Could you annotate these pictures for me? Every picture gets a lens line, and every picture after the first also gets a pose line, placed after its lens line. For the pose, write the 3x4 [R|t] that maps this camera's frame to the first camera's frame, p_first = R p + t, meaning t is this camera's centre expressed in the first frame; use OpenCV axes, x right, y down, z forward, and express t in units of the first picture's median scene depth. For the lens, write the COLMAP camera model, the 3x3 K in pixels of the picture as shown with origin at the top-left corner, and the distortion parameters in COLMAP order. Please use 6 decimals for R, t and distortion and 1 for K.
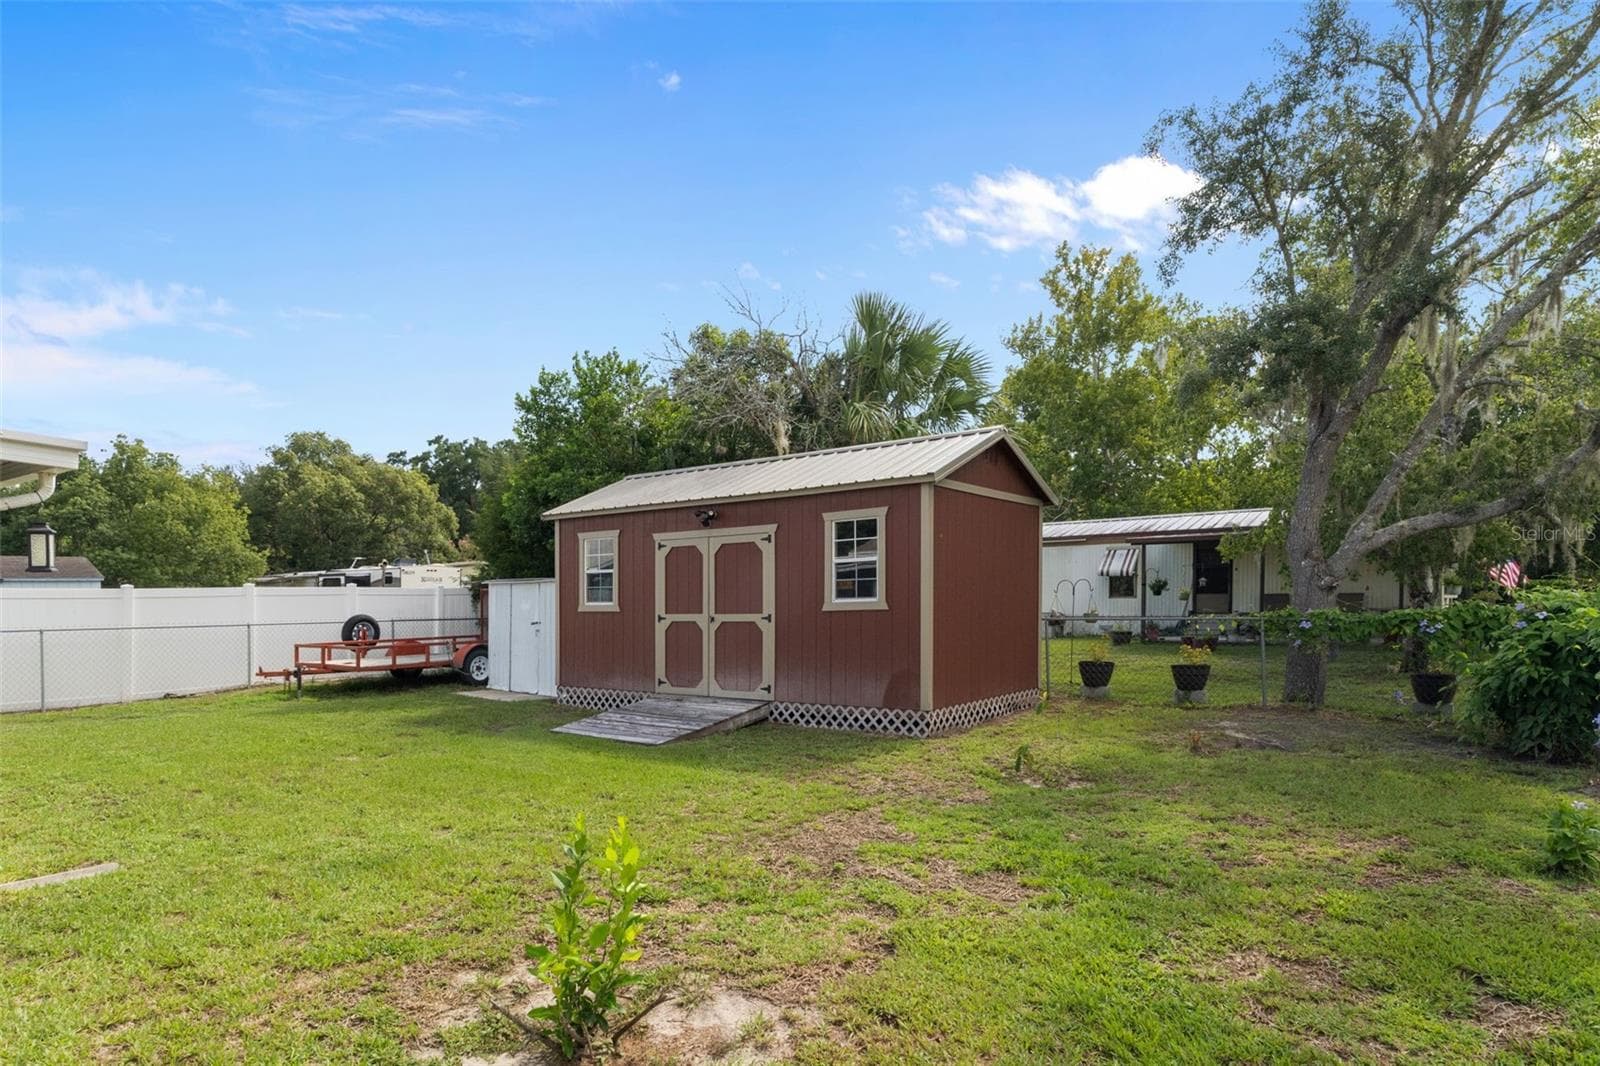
lens RADIAL K [[923.1, 0, 797.4], [0, 923.1, 588.6], [0, 0, 1]] dist [-0.001893, 0.000221]
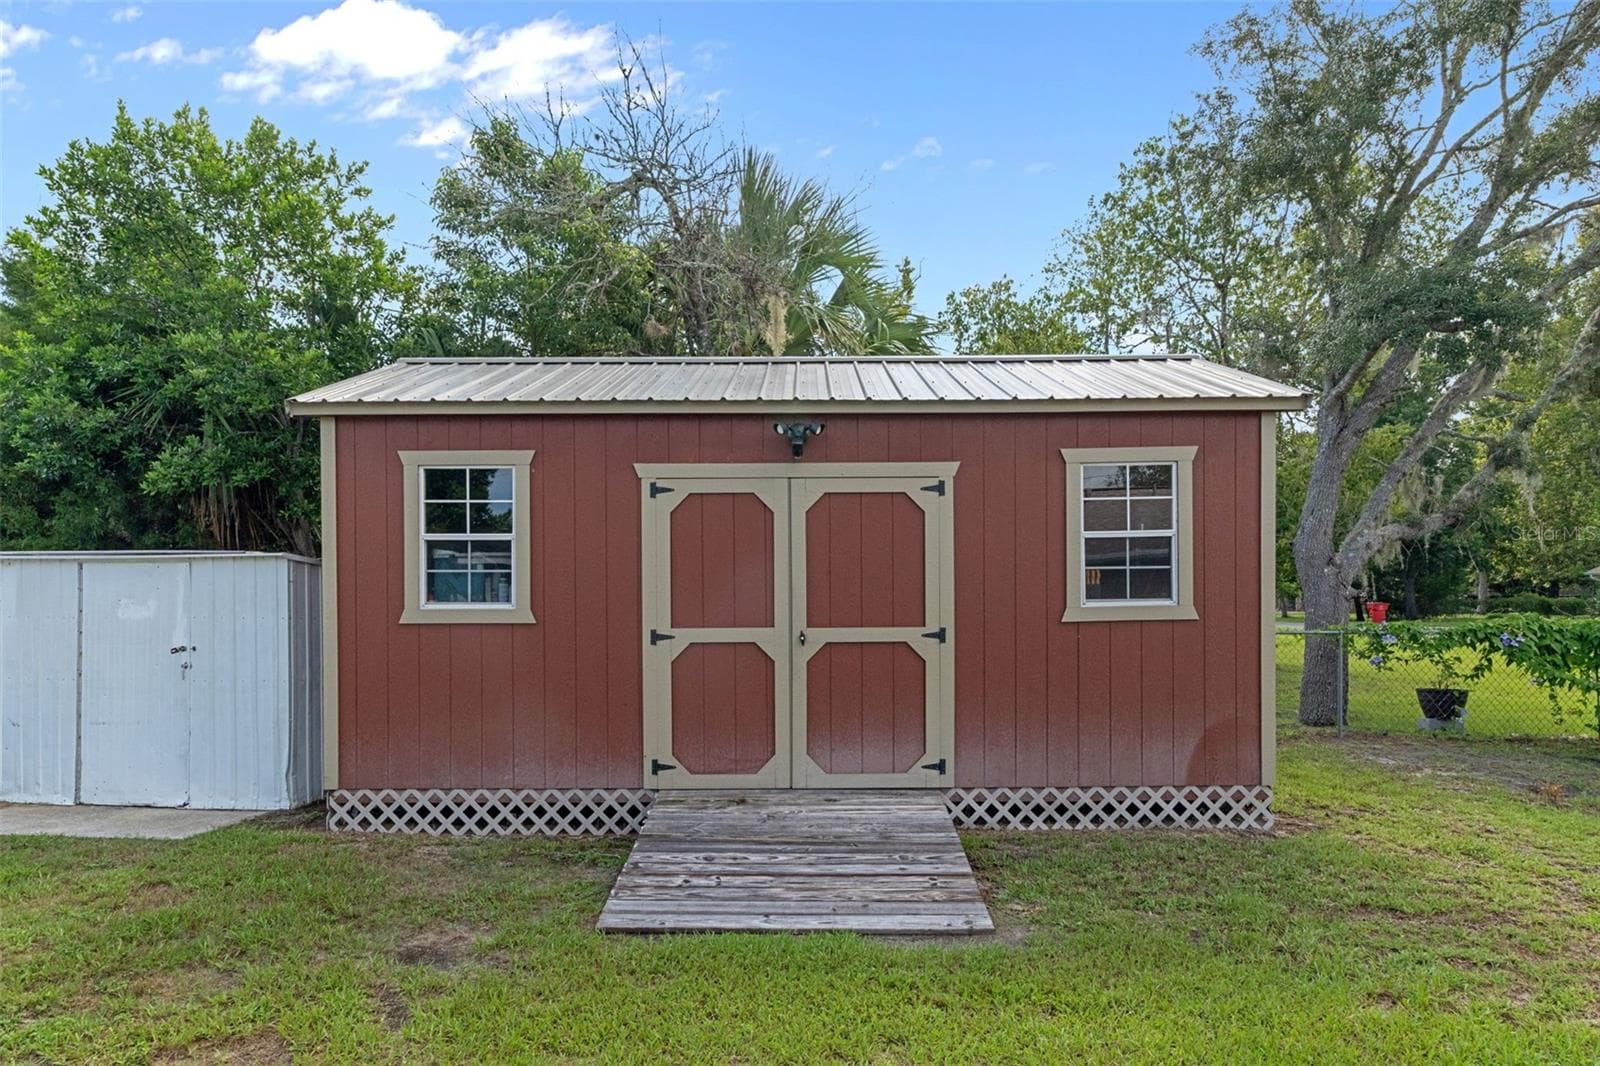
lens RADIAL K [[944.7, 0, 794.8], [0, 944.7, 614.3], [0, 0, 1]] dist [0.002301, -0.001587]
pose [[0.799548, 0.005560, 0.600577, -0.409237], [-0.013983, 0.999858, 0.009358, 0.015015], [-0.600439, -0.015880, 0.799513, 0.578592]]
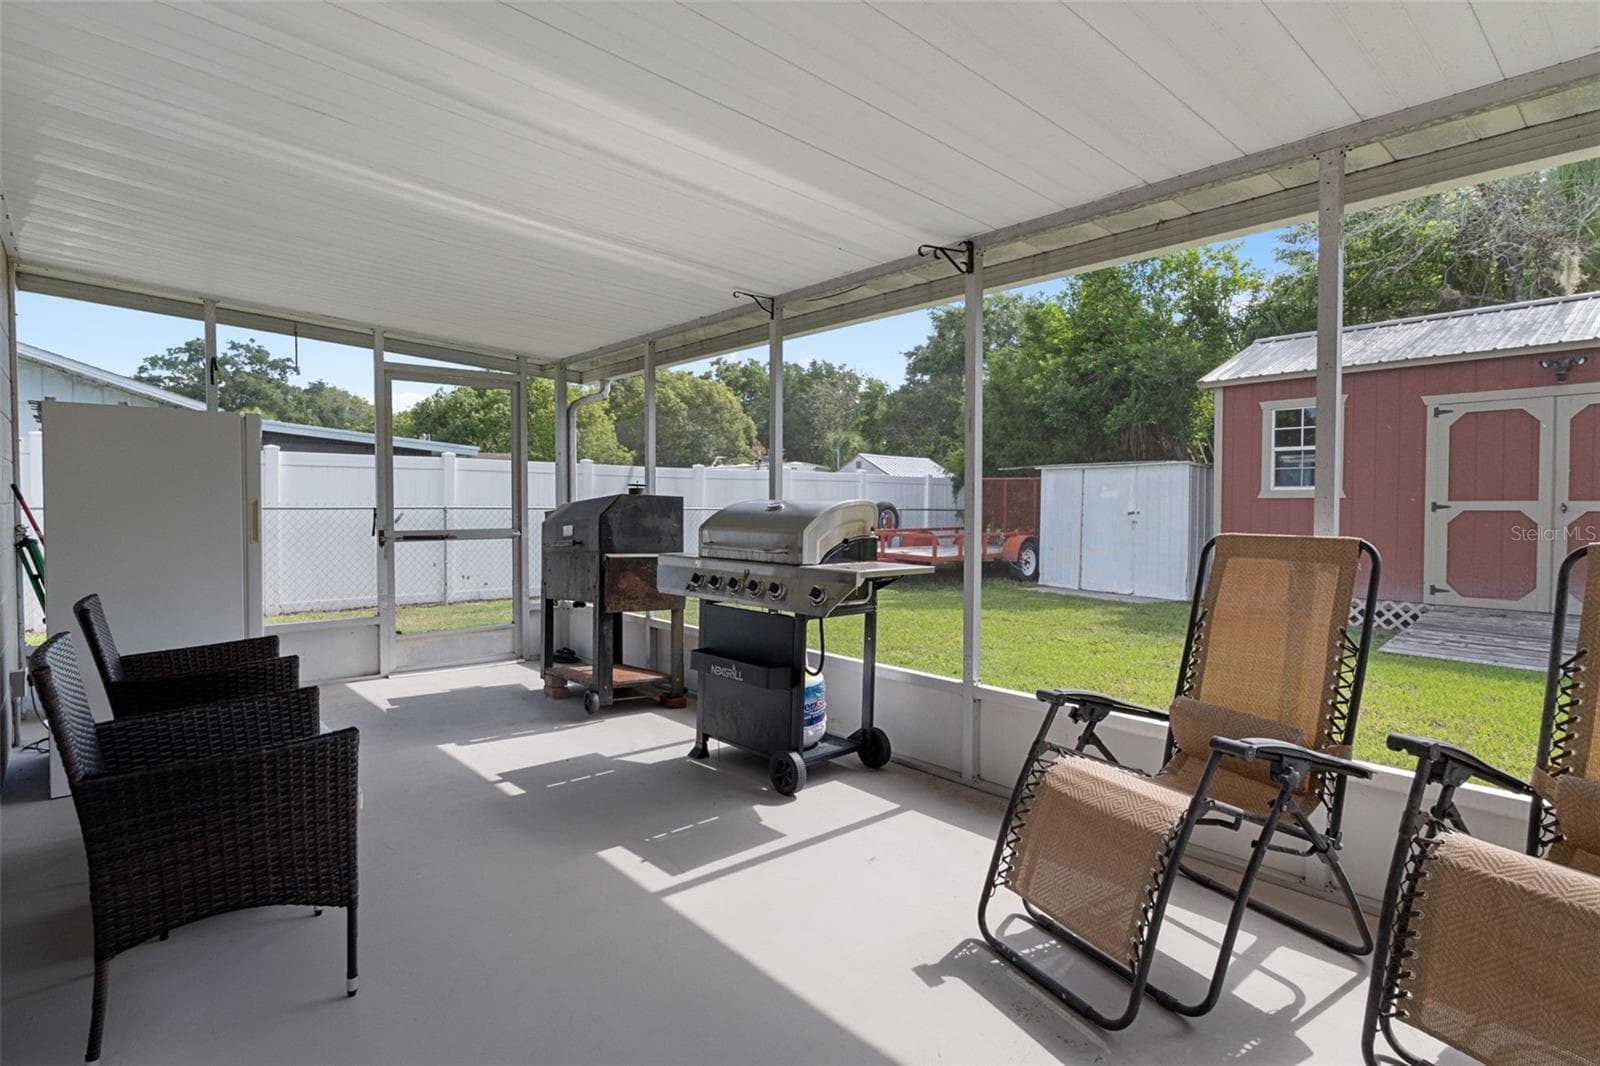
lens RADIAL K [[805.6, 0, 795.0], [0, 805.6, 524.9], [0, 0, 1]] dist [-0.001866, -0.001118]
pose [[0.974633, 0.021666, -0.222760, -0.540966], [-0.013324, 0.999155, 0.038883, 0.029515], [0.223414, -0.034928, 0.974098, 0.241263]]
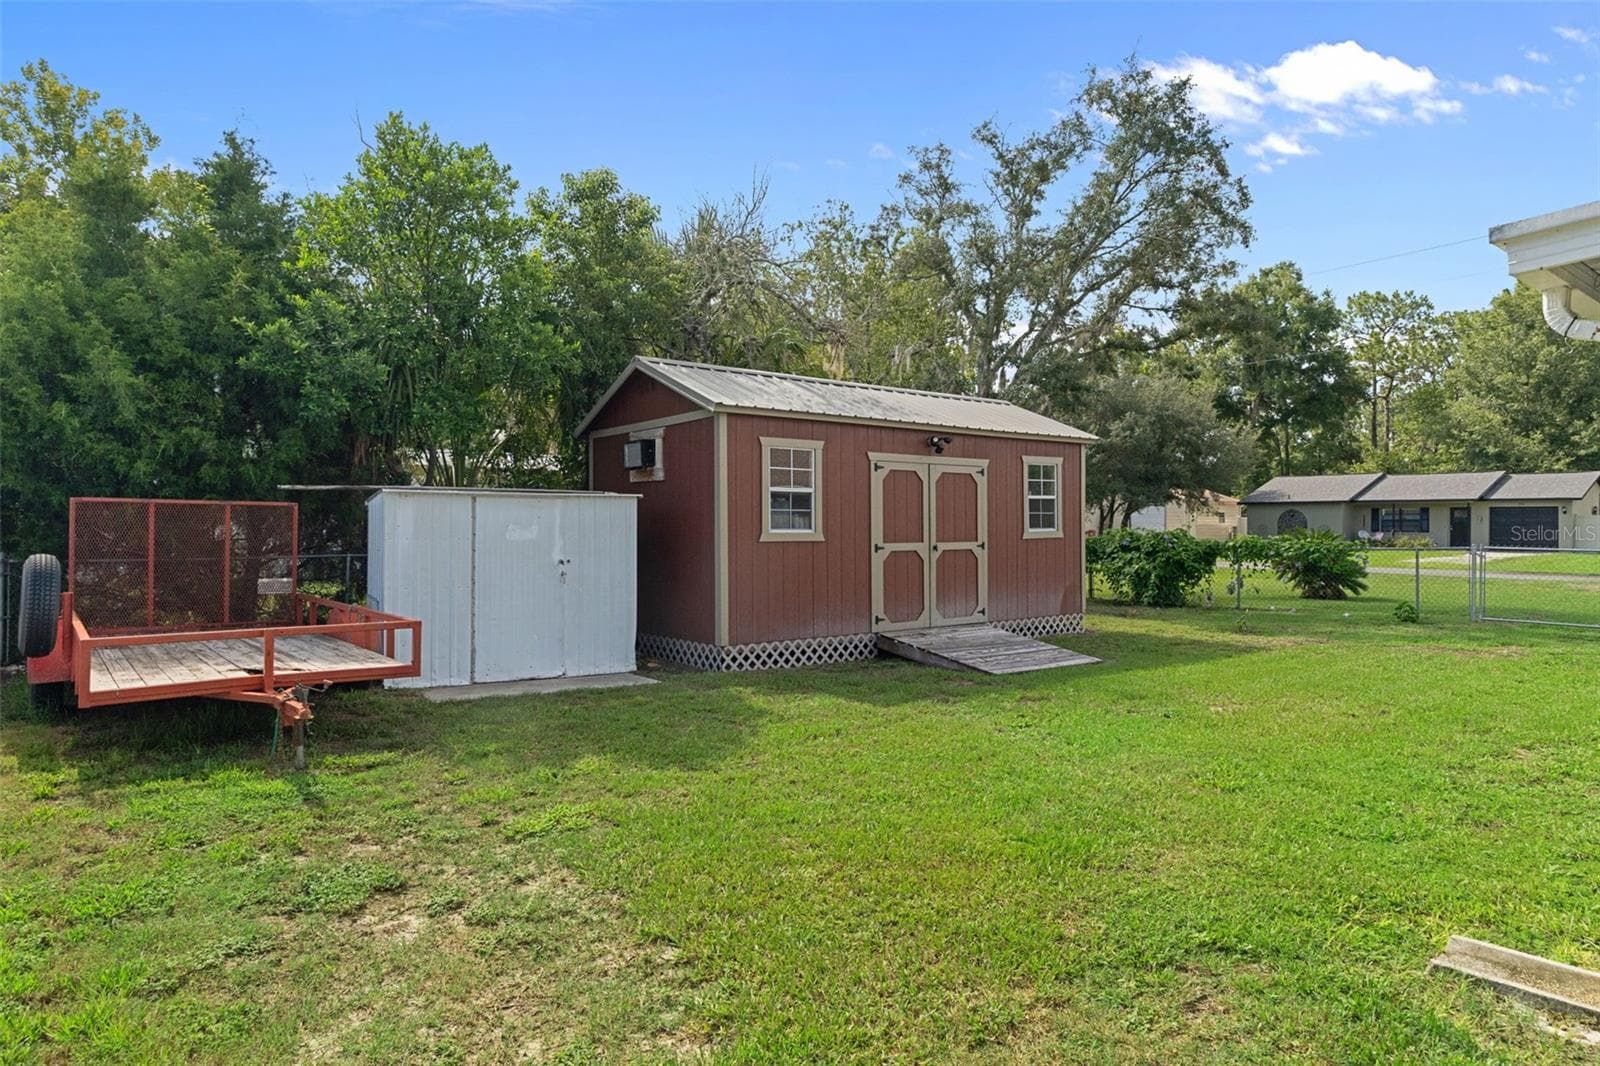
lens RADIAL K [[947.4, 0, 798.5], [0, 947.4, 523.8], [0, 0, 1]] dist [0.000696, 0.000253]
pose [[0.263644, 0.017190, 0.964467, -1.096664], [-0.014783, 0.999796, -0.013778, 0.023386], [-0.964507, -0.010625, 0.263844, 0.869972]]
